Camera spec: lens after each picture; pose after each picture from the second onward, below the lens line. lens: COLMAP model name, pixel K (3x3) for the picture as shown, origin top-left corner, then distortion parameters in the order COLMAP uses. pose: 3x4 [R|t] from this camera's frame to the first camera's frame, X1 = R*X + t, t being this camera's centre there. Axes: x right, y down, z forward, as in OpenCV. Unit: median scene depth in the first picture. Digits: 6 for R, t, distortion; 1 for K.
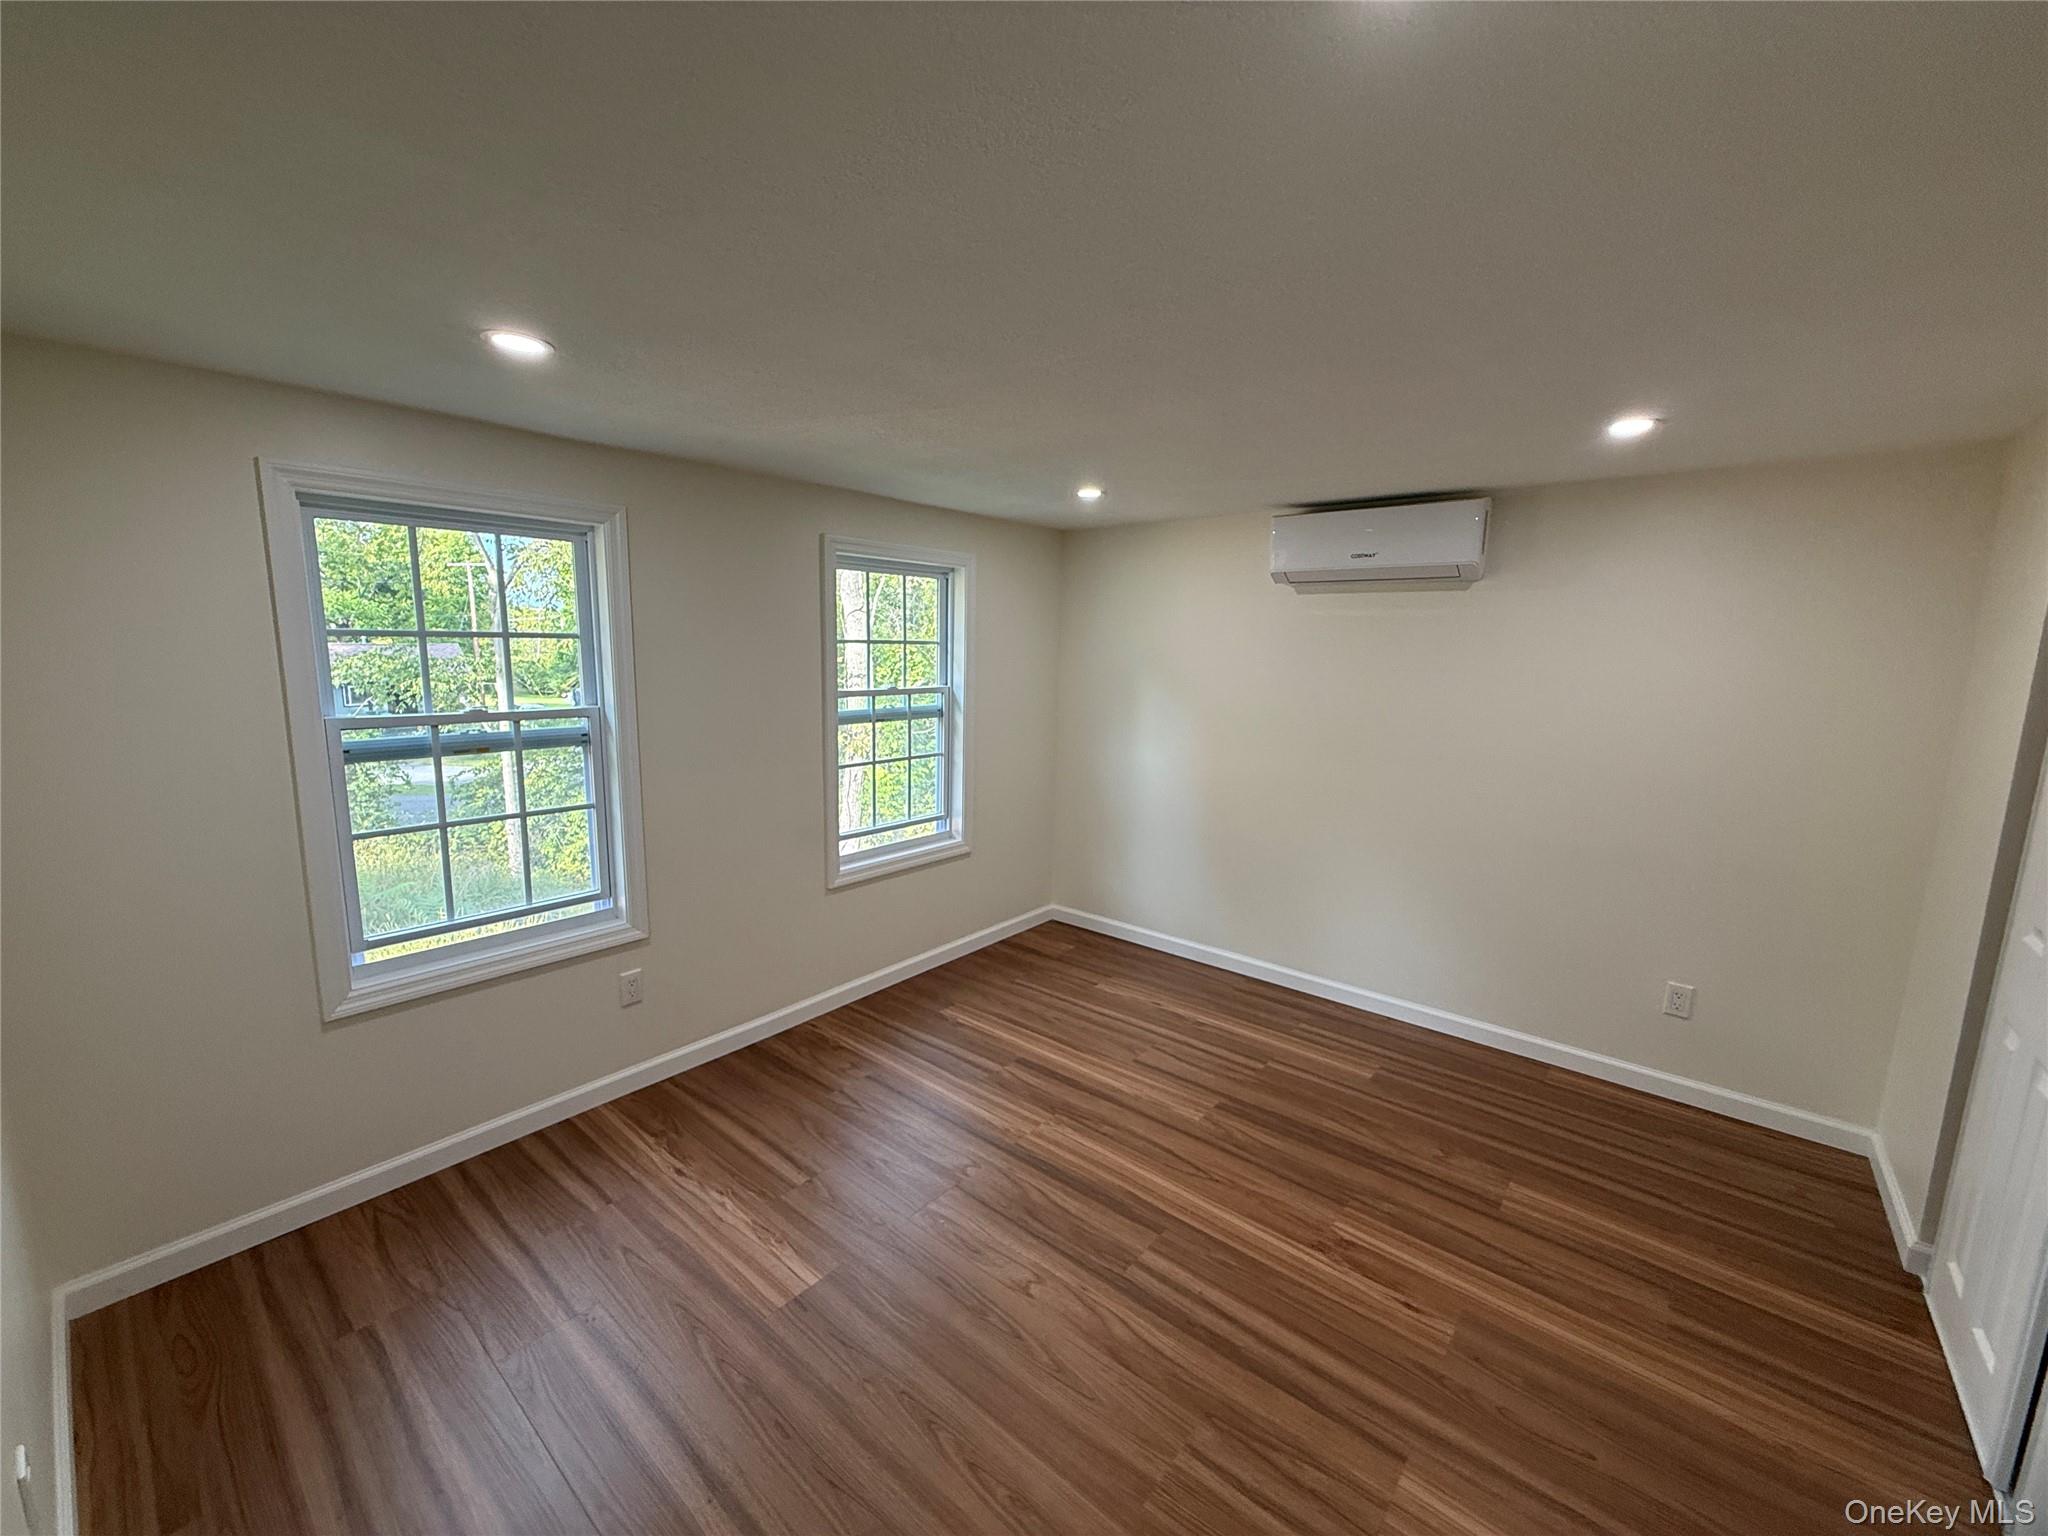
lens RADIAL K [[818.2, 0, 1029.6], [0, 818.2, 777.2], [0, 0, 1]] dist [0.000117, 0.000085]
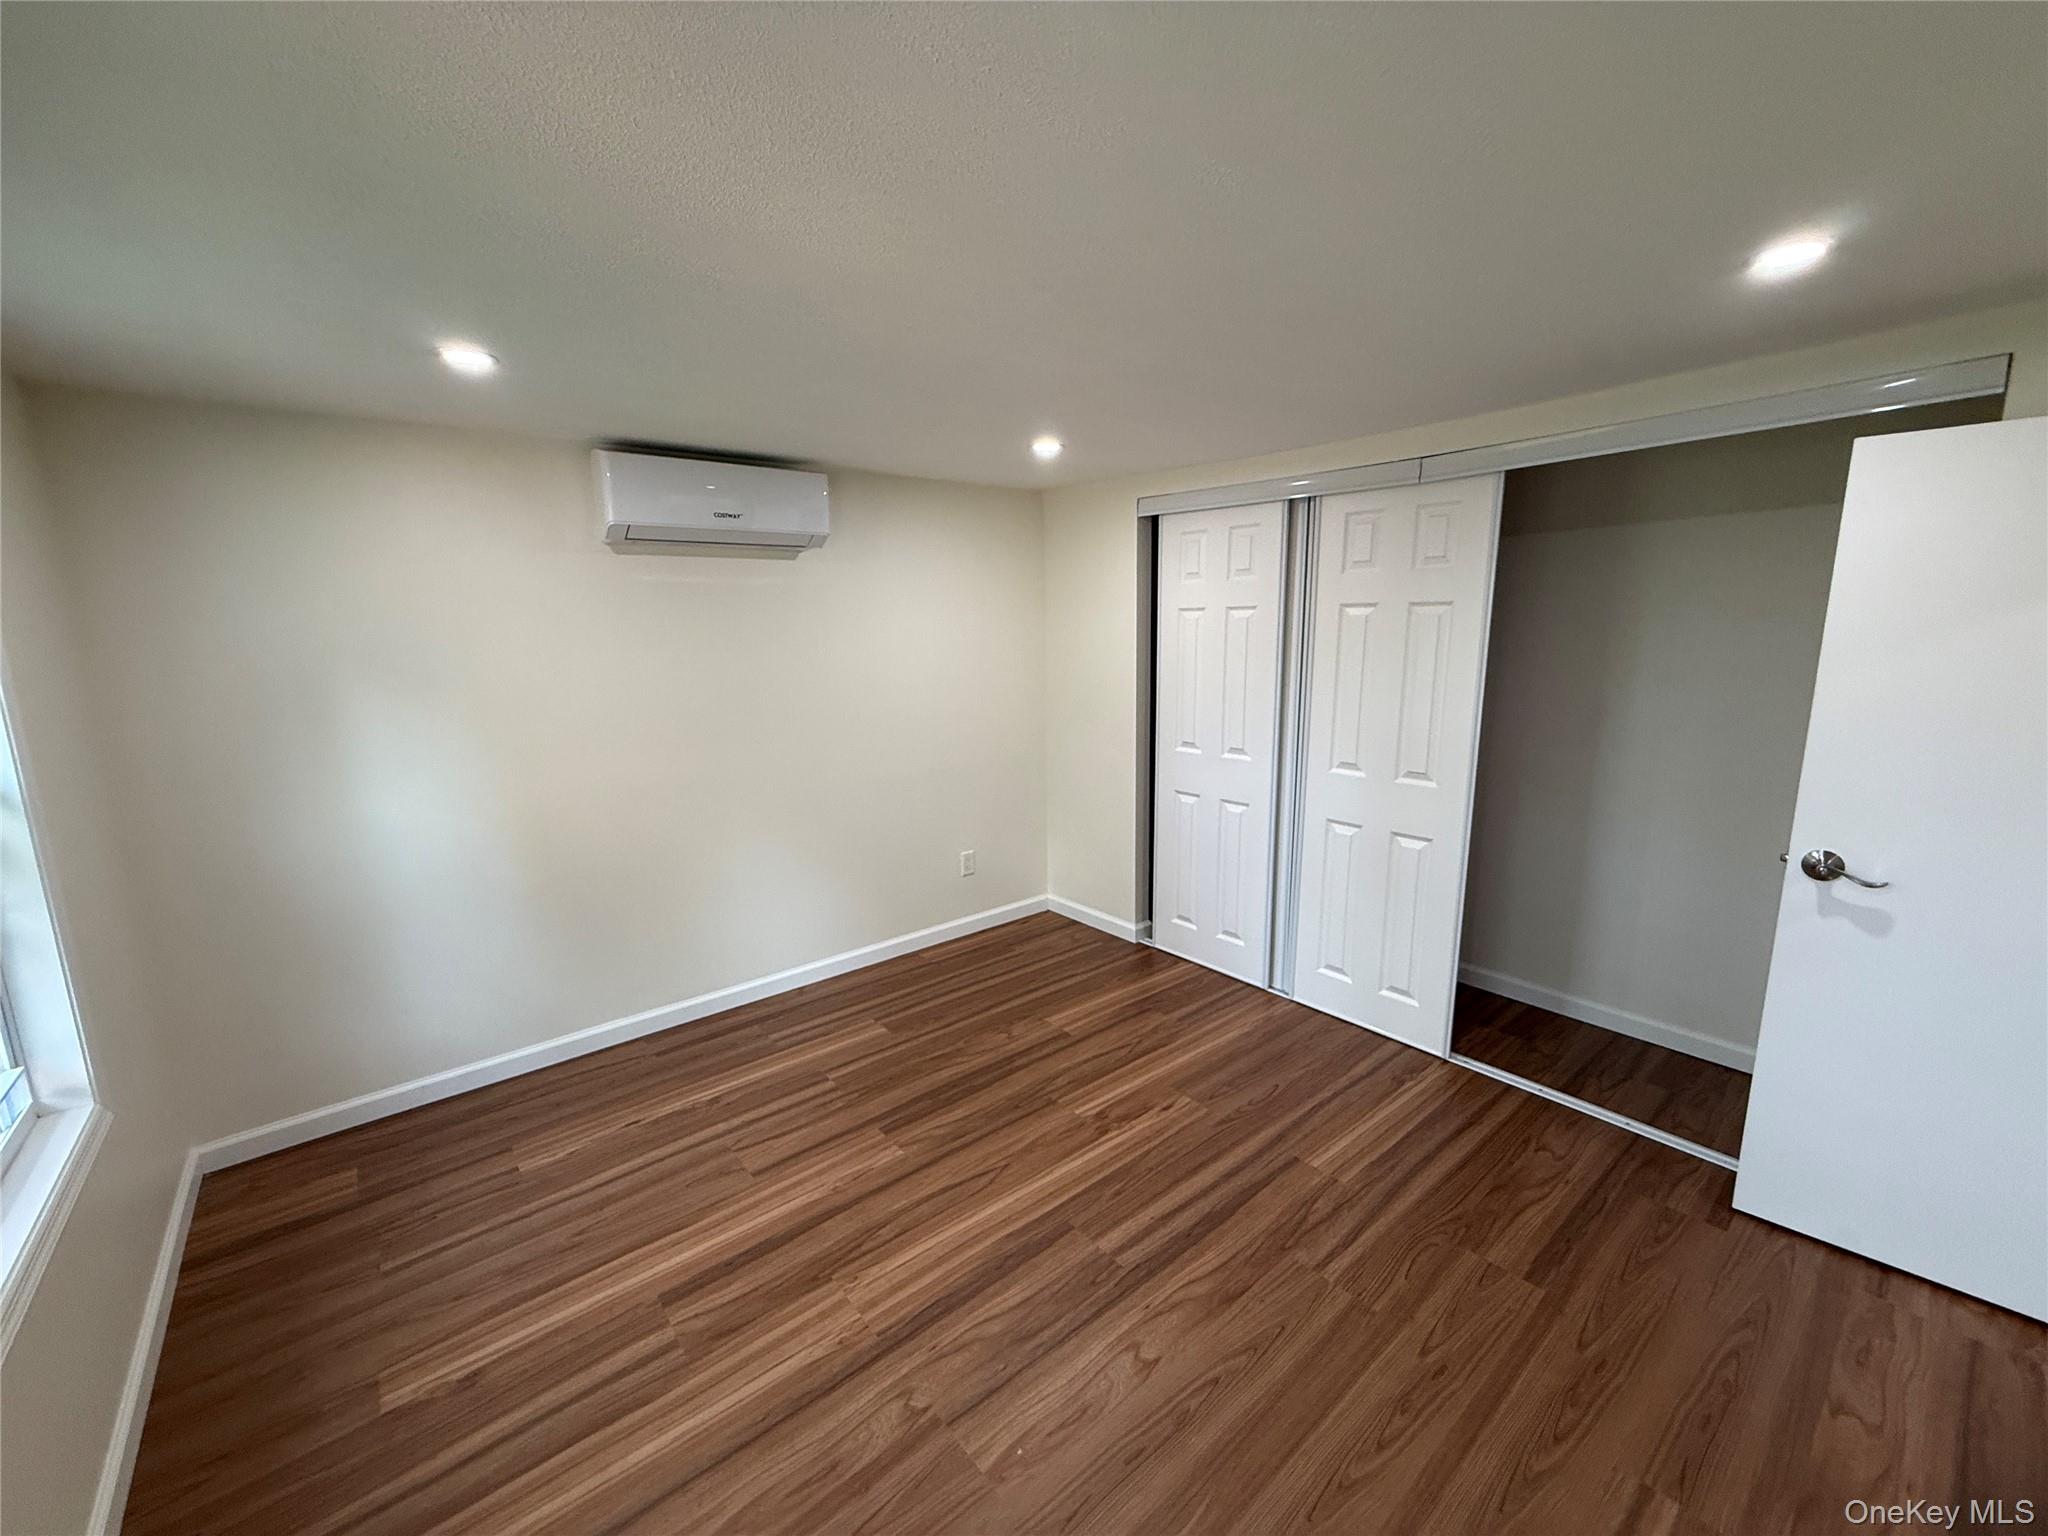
lens RADIAL K [[818.2, 0, 1028.1], [0, 818.2, 748.7], [0, 0, 1]] dist [0.000117, 0.000085]
pose [[0.177579, -0.172633, 0.968847, -0.588098], [0.178502, 0.973813, 0.140800, -0.110551], [-0.967782, 0.147938, 0.203744, 0.675710]]
